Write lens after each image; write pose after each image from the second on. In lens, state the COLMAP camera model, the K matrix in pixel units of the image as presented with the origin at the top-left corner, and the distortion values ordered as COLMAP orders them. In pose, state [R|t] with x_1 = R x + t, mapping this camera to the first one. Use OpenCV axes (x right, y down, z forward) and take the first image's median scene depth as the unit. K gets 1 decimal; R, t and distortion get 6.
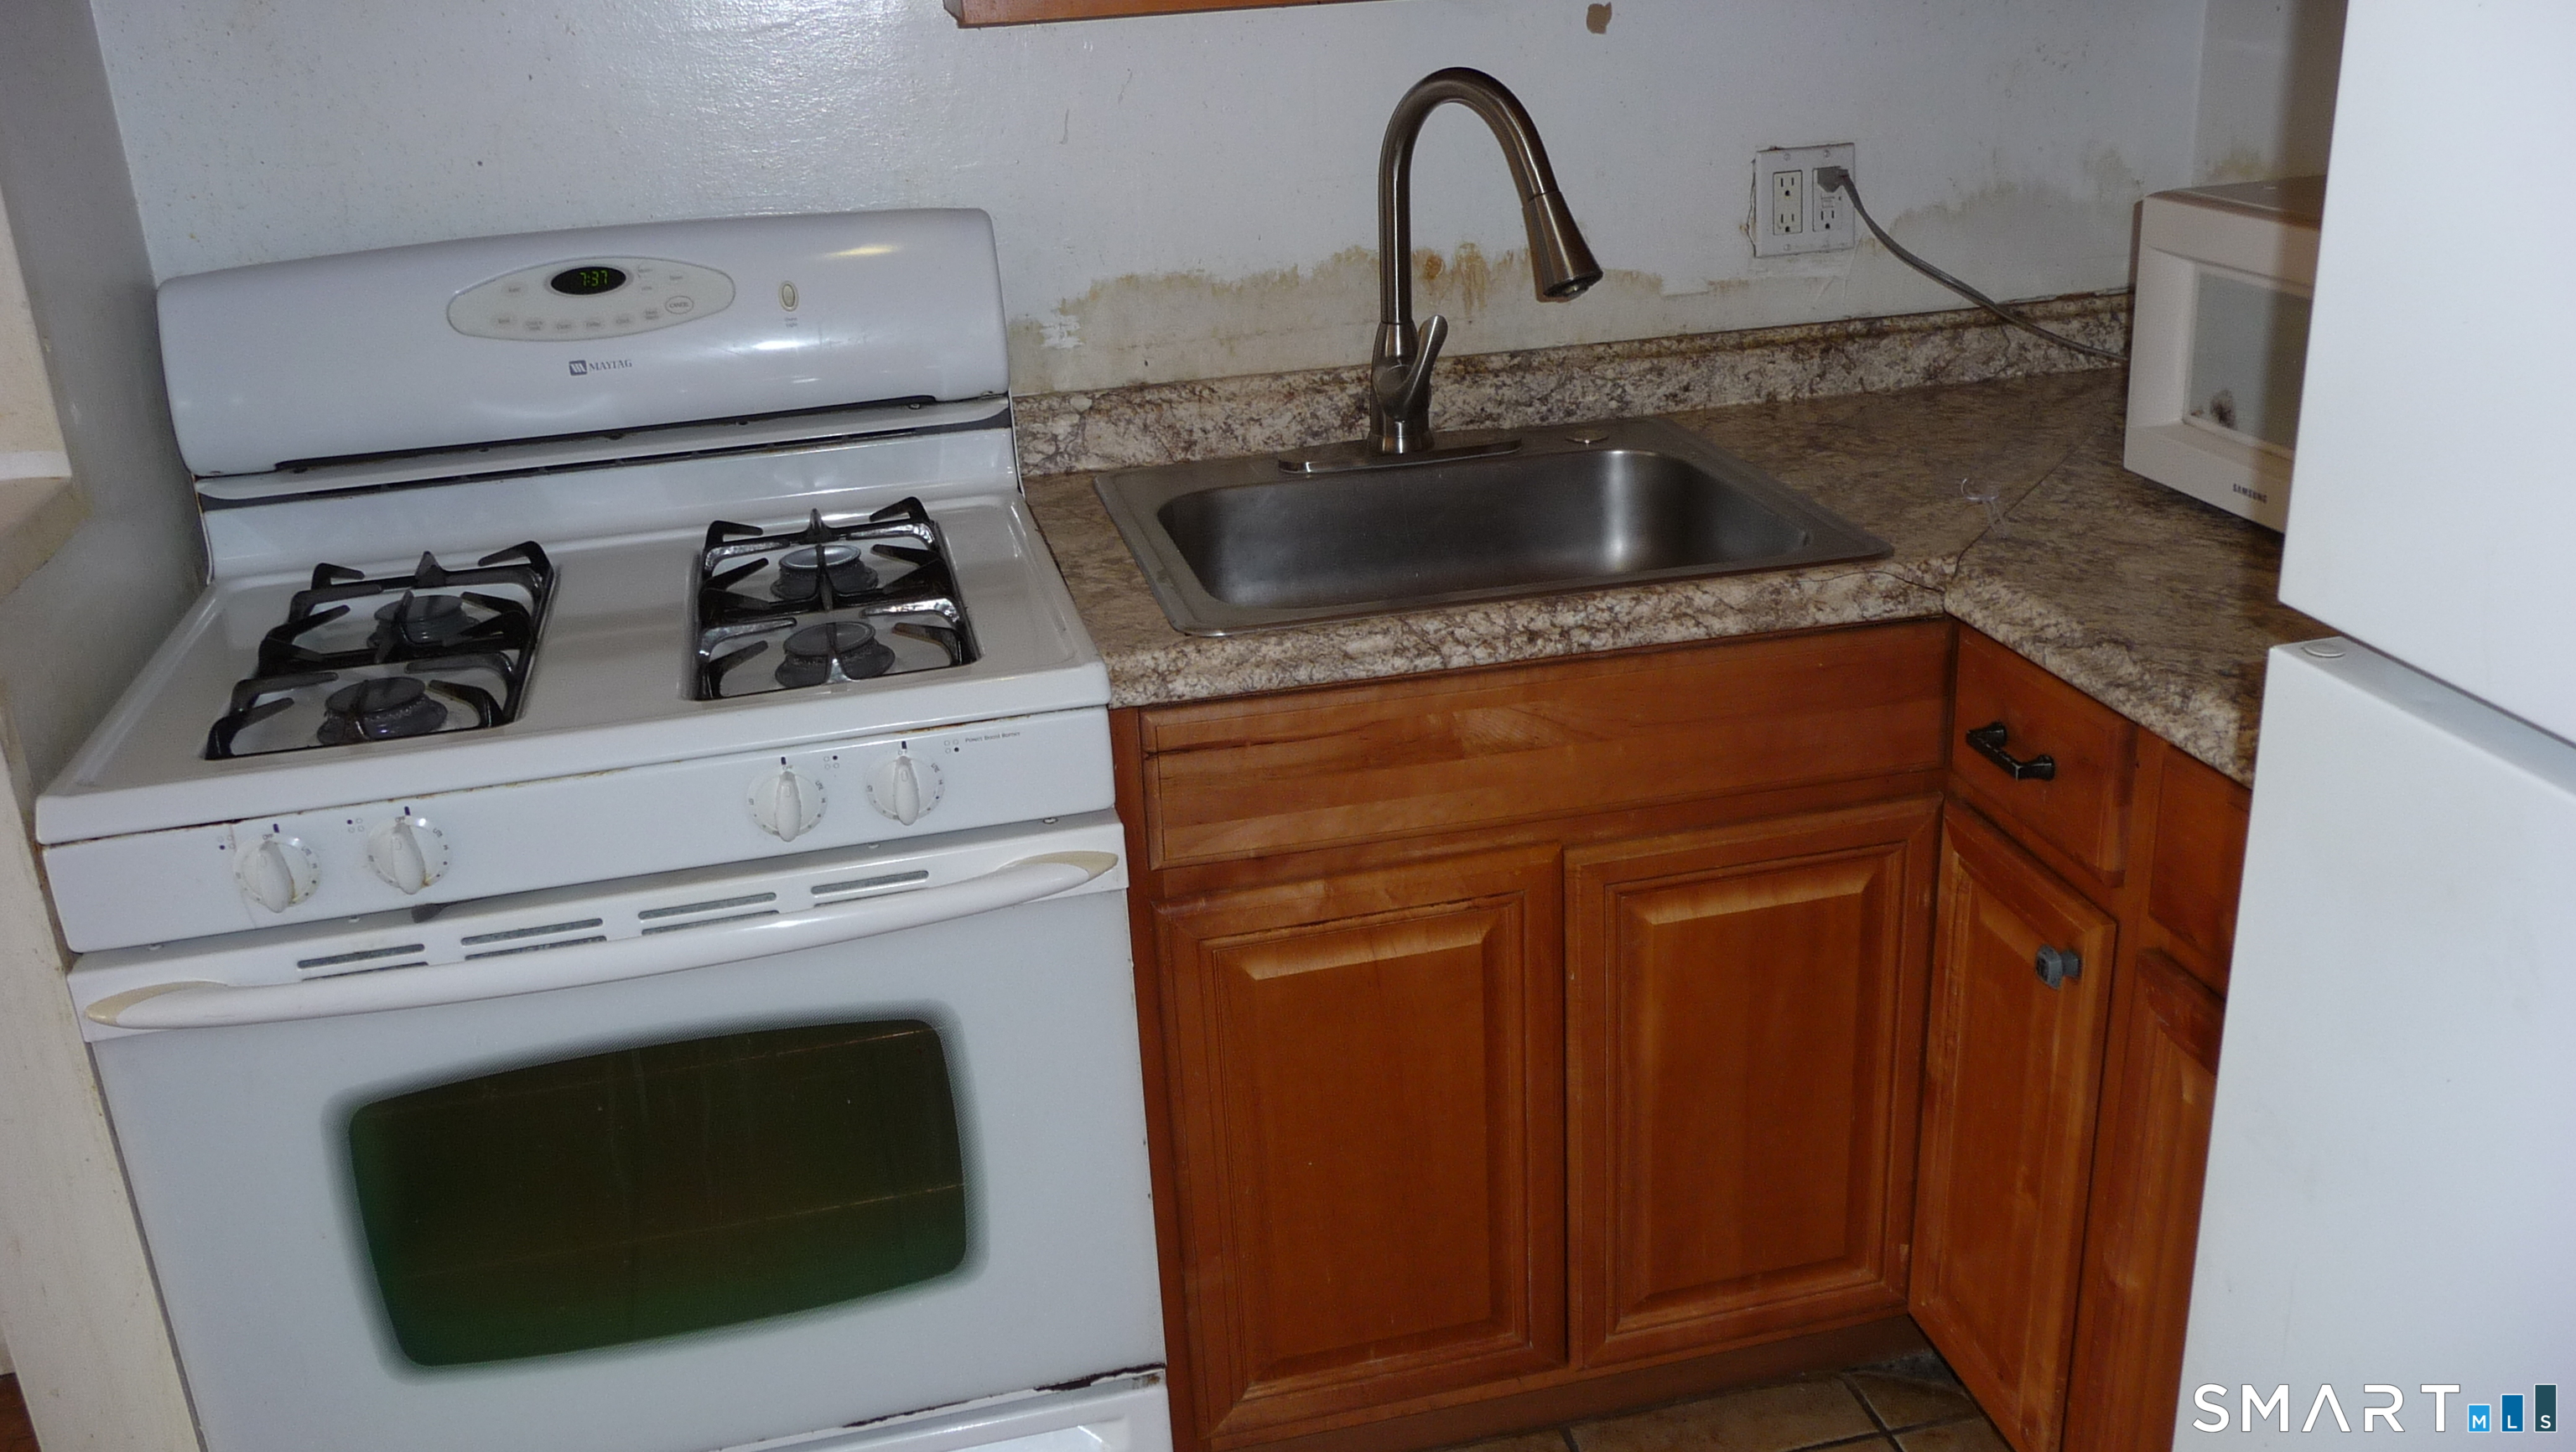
lens RADIAL K [[2145.9, 0, 1289.8], [0, 2145.9, 706.0], [0, 0, 1]] dist [-0.036840, 0.006102]
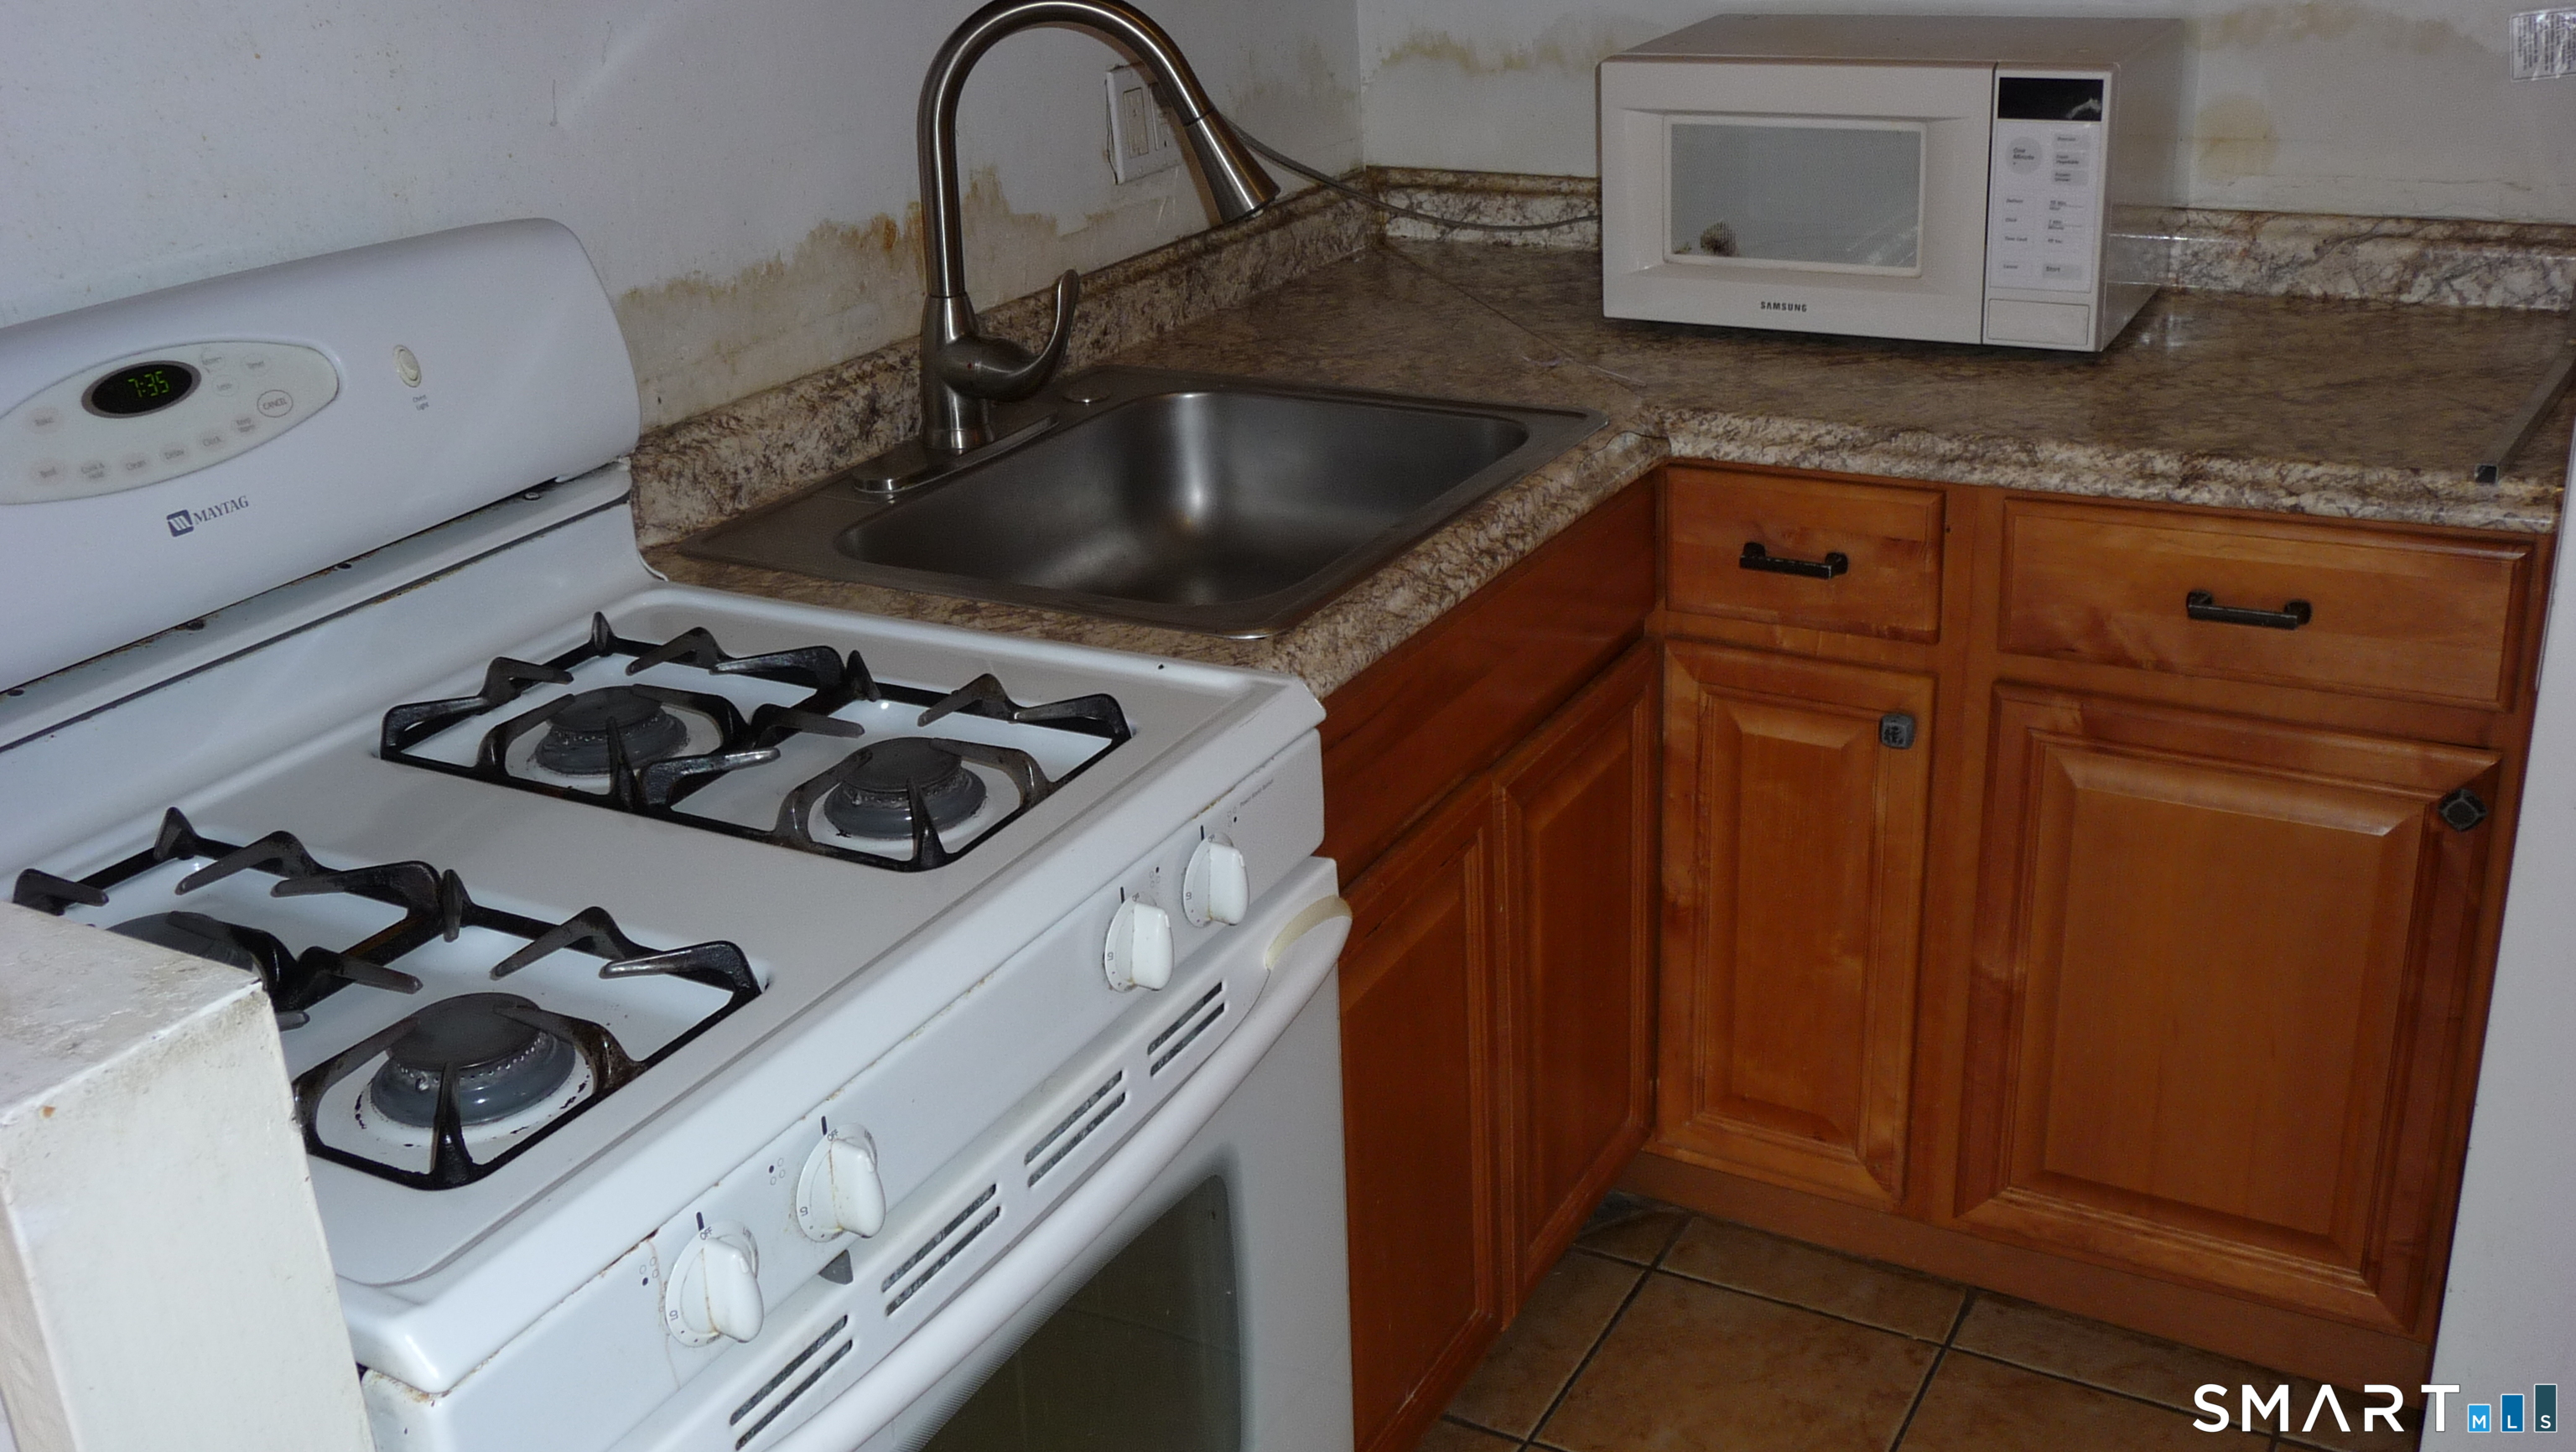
lens RADIAL K [[2422.9, 0, 1288.0], [0, 2422.9, 726.0], [0, 0, 1]] dist [-0.053473, 0.100222]
pose [[0.674561, -0.266025, 0.688621, -0.549429], [0.278402, 0.955610, 0.096449, -0.068940], [-0.683710, 0.126653, 0.718679, 0.235624]]
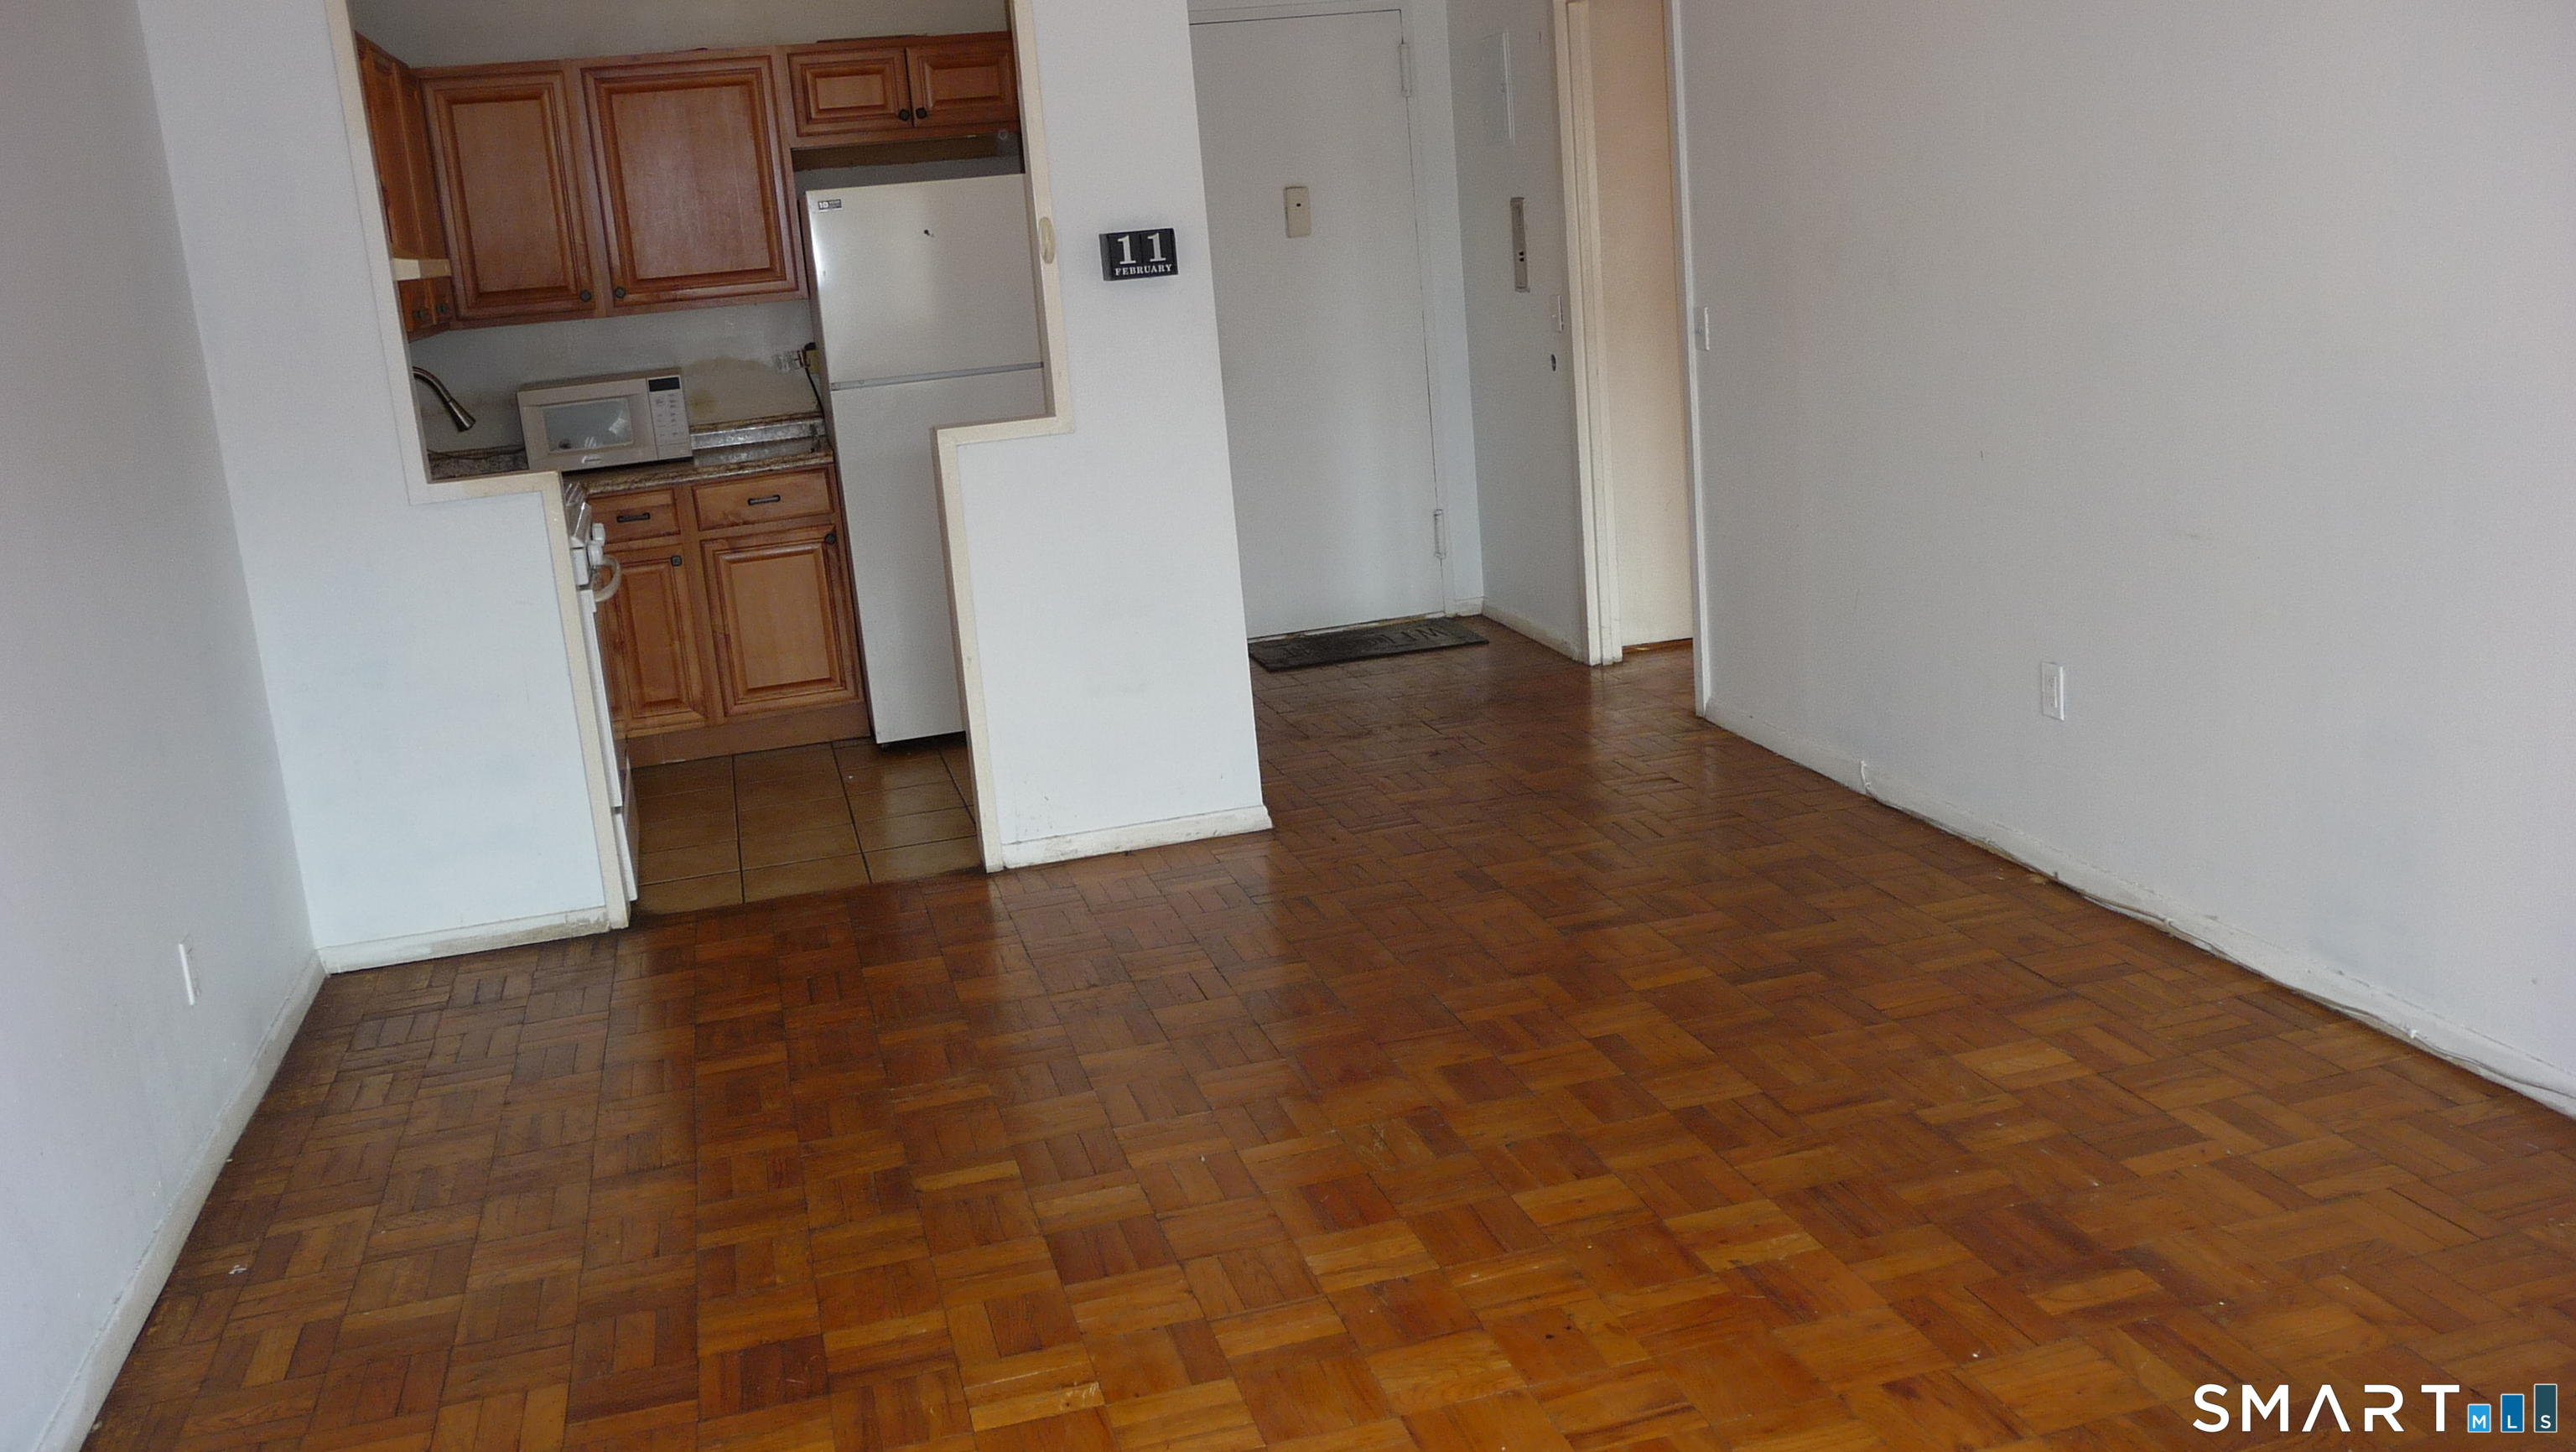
lens RADIAL K [[2145.9, 0, 1289.8], [0, 2145.9, 706.0], [0, 0, 1]] dist [-0.036840, 0.006102]
pose [[-0.038277, -0.171008, 0.984526, -2.627019], [0.438850, 0.882273, 0.170309, 0.137210], [-0.897744, 0.438579, 0.041276, -0.014331]]
